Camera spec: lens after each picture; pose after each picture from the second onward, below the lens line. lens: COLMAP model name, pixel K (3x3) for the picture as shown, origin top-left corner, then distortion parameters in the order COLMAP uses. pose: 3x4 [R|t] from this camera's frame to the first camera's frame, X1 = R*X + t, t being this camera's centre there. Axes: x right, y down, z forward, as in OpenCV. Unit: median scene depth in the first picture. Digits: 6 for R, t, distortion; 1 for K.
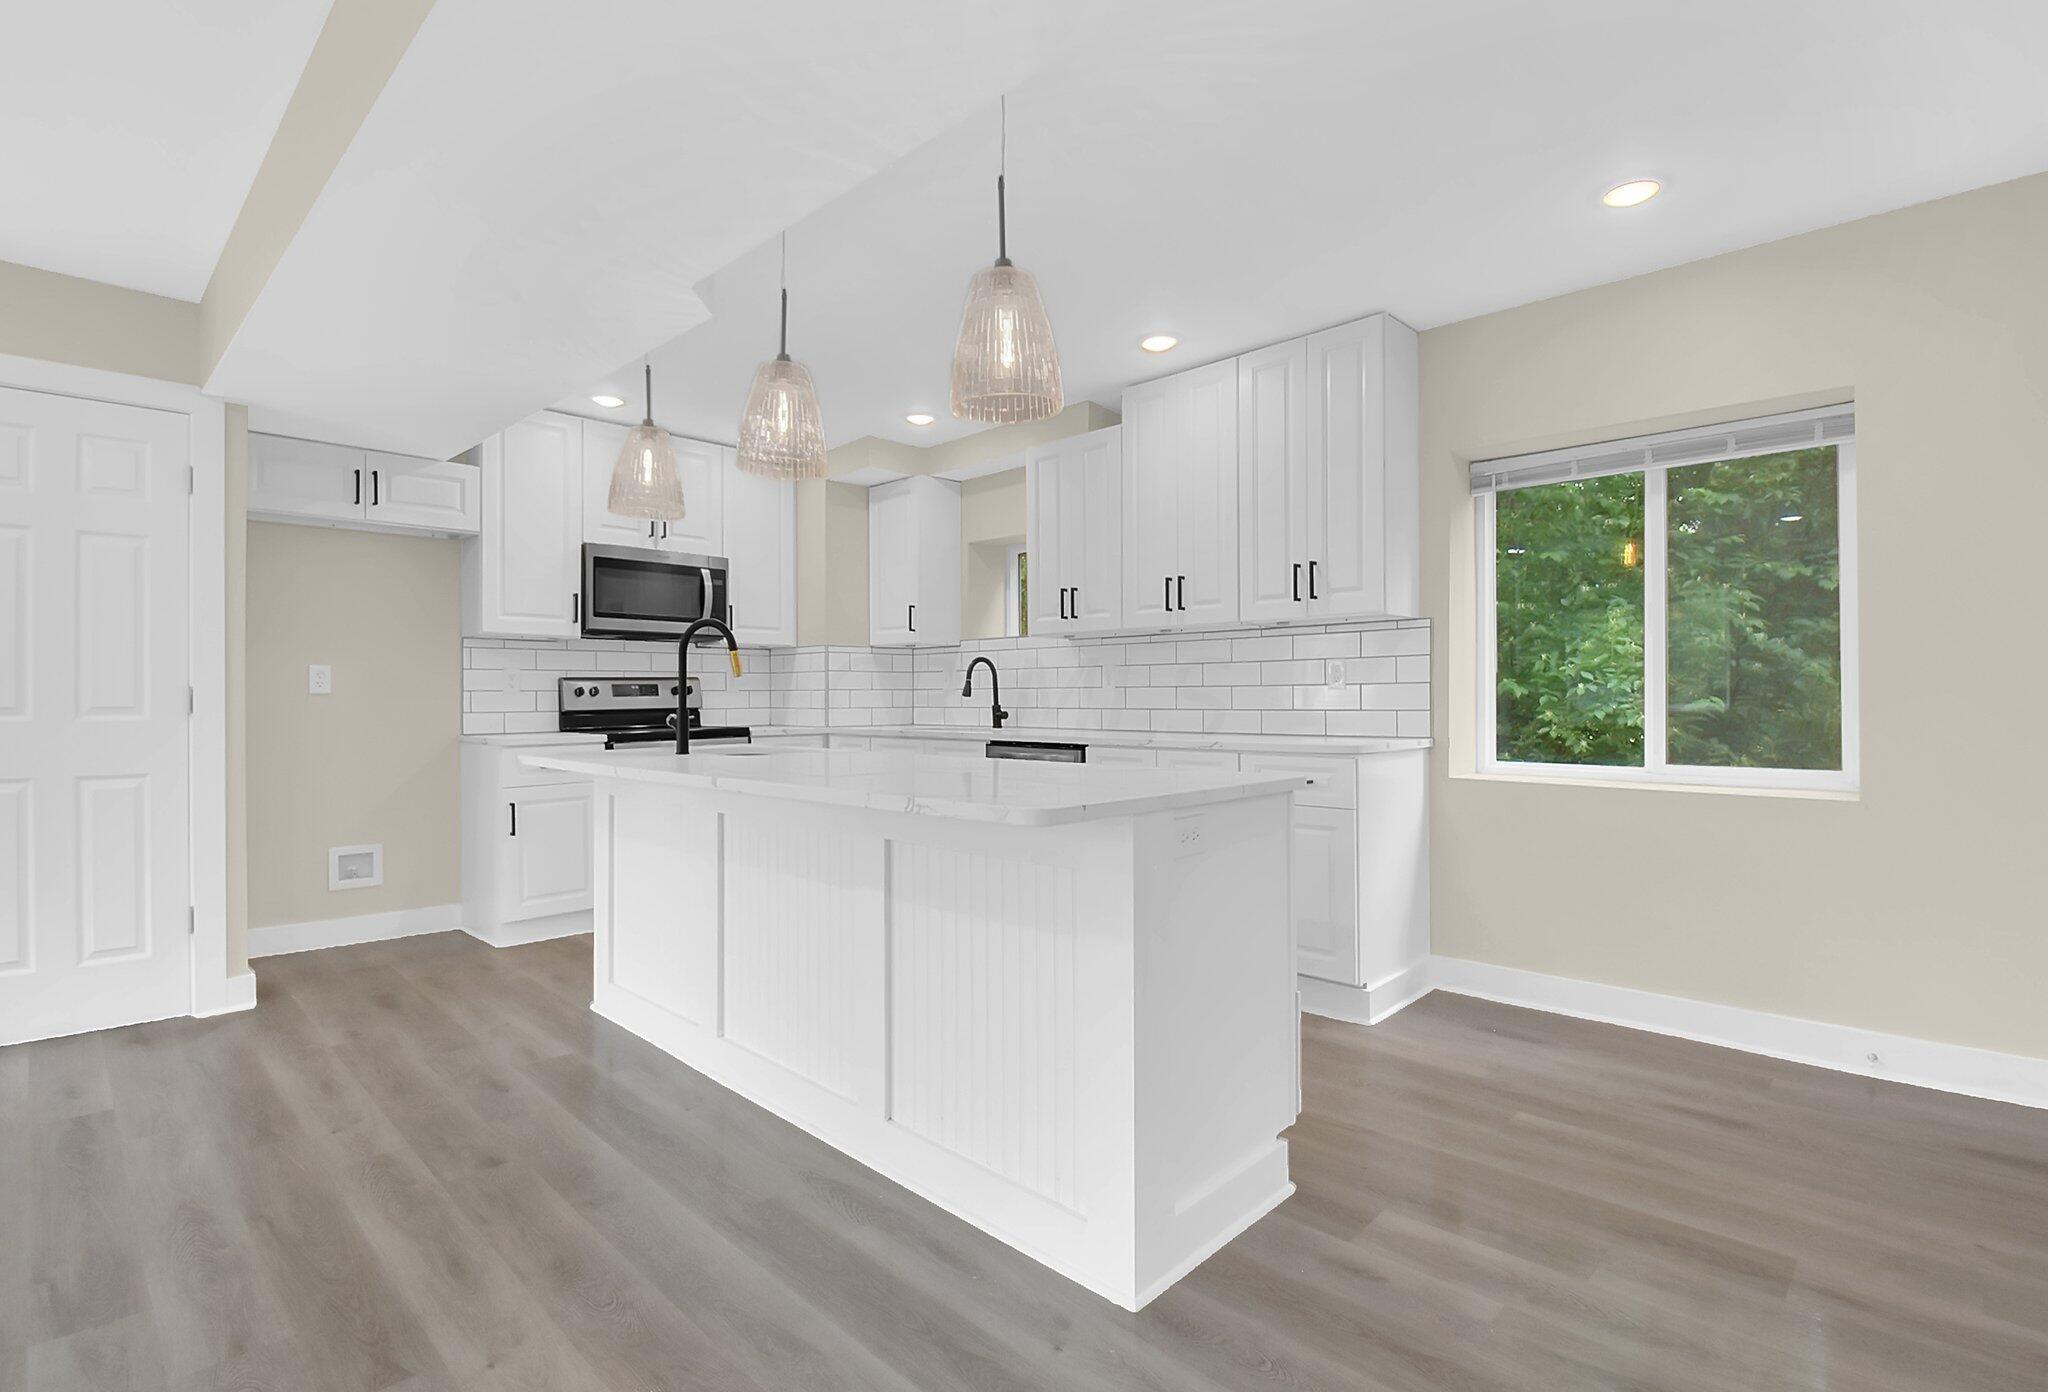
lens RADIAL K [[957.0, 0, 1020.7], [0, 957.0, 690.8], [0, 0, 1]] dist [0.018358, -0.025921]
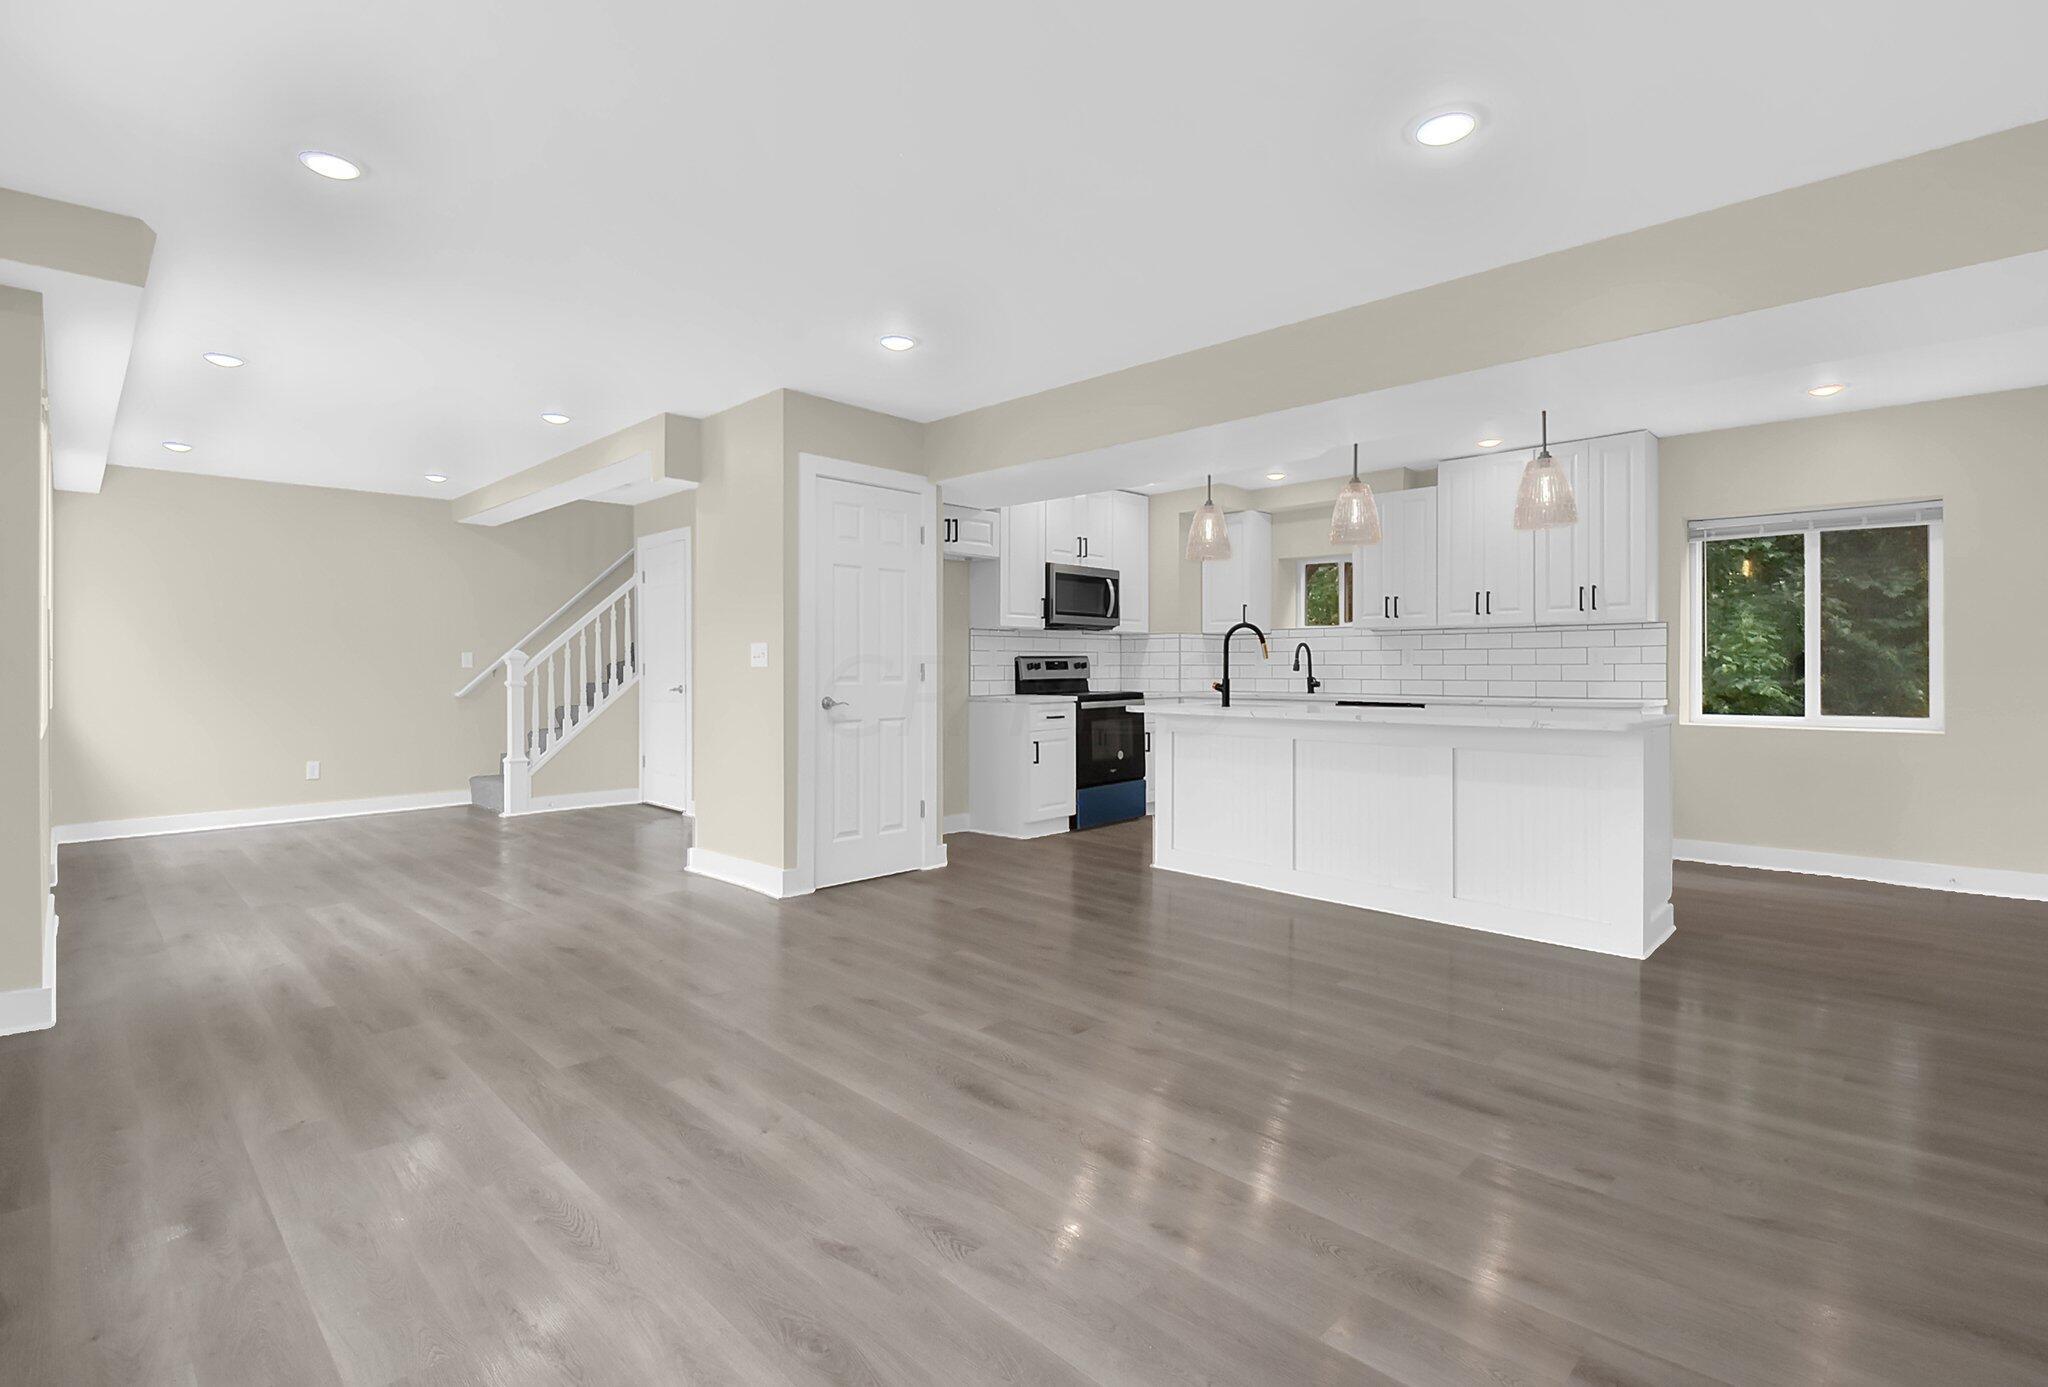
lens RADIAL K [[963.1, 0, 1029.8], [0, 963.1, 665.6], [0, 0, 1]] dist [-0.001996, -0.015955]
pose [[0.999931, 0.004349, 0.010891, -0.603949], [-0.004371, 0.999988, 0.002038, -0.004136], [-0.010882, -0.002085, 0.999939, -0.529875]]
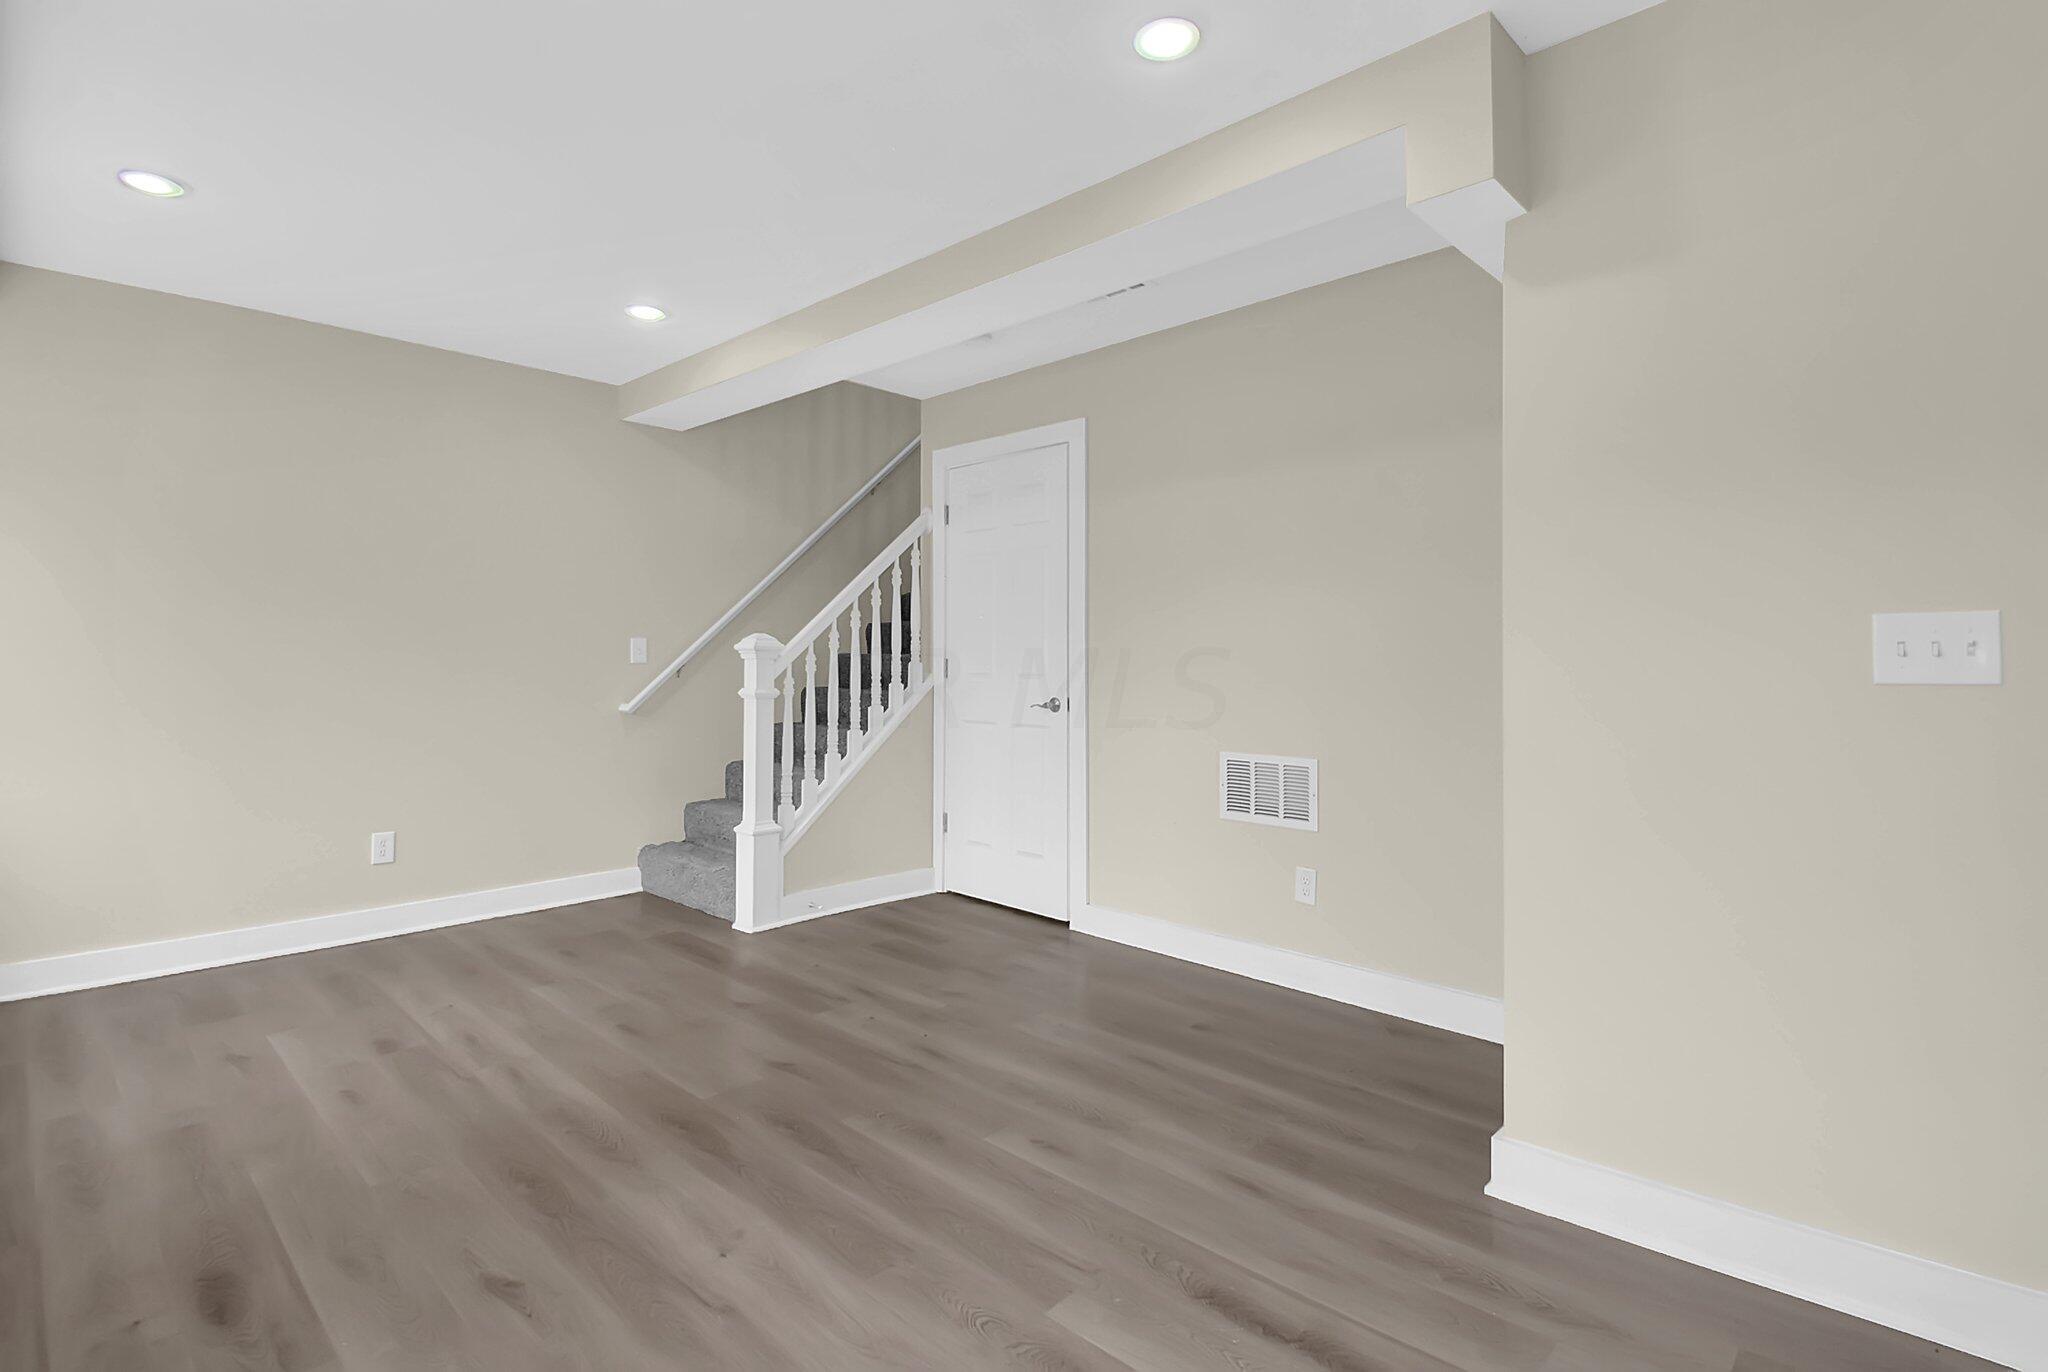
lens RADIAL K [[939.9, 0, 1024.0], [0, 939.9, 632.5], [0, 0, 1]] dist [0.001297, 0.000127]
pose [[0.998847, 0.010764, 0.046782, -1.900986], [-0.009654, 0.999668, -0.023892, -0.007327], [-0.047023, 0.023413, 0.998619, 0.928195]]
